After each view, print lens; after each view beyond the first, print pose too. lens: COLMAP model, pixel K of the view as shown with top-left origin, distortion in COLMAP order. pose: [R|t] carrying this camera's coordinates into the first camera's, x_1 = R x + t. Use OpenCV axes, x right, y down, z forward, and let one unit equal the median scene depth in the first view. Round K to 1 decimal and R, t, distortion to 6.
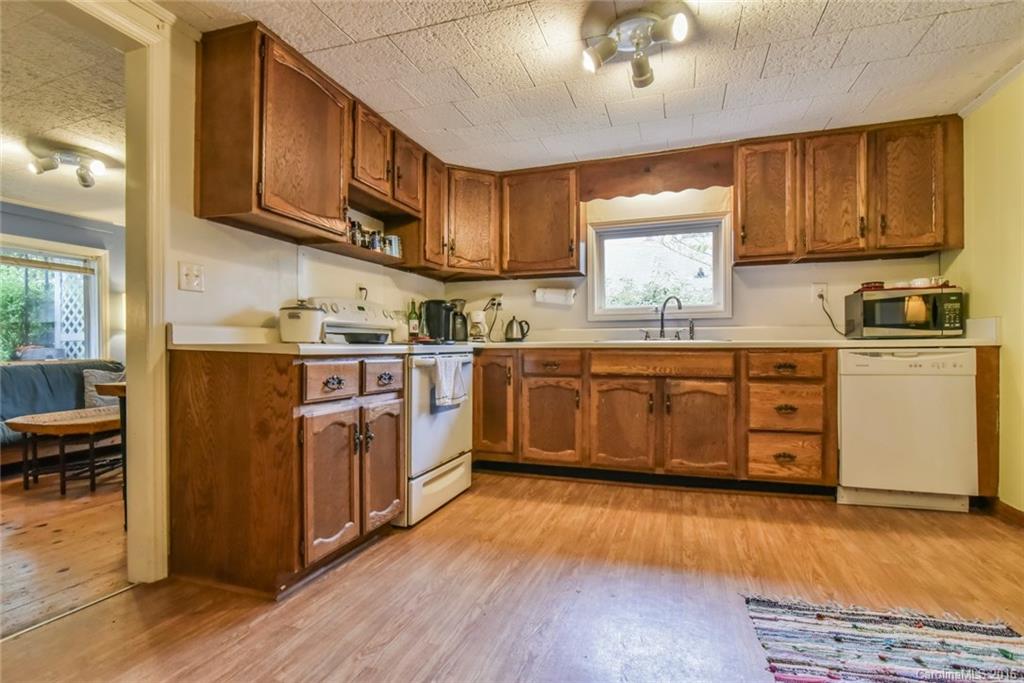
lens RADIAL K [[512.0, 0, 507.5], [0, 512.0, 347.7], [0, 0, 1]] dist [-0.018734, -0.000539]
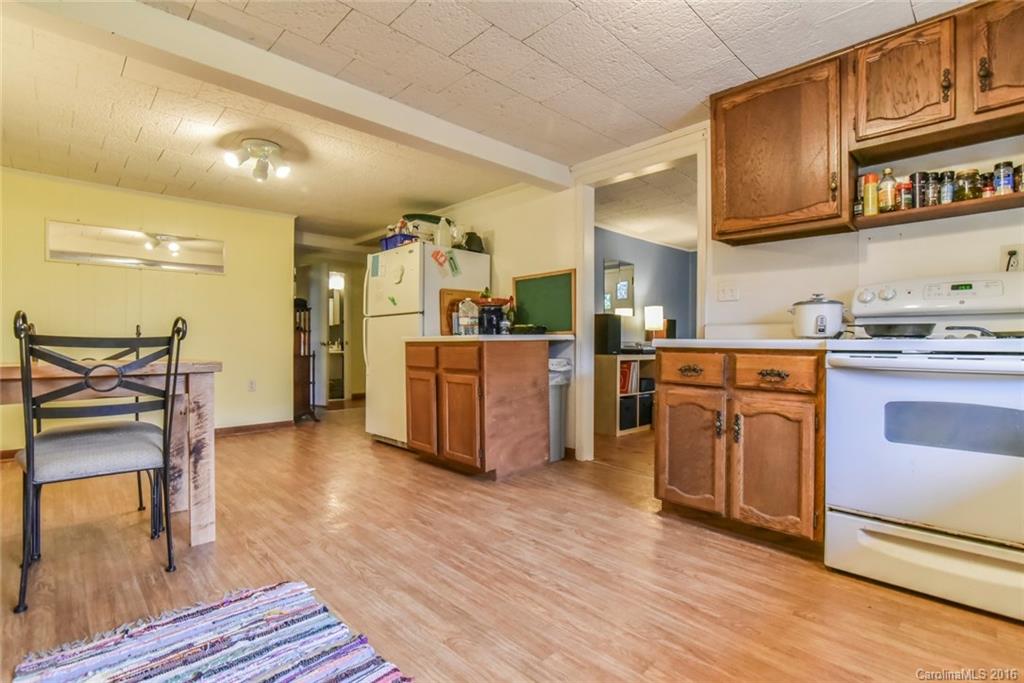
lens RADIAL K [[484.2, 0, 510.2], [0, 484.2, 341.8], [0, 0, 1]] dist [-0.015687, 0.000592]
pose [[-0.460558, 0.006692, -0.887604, 0.798481], [-0.000862, 0.999968, 0.007986, -0.008021], [0.887629, 0.004443, -0.460538, 1.028653]]
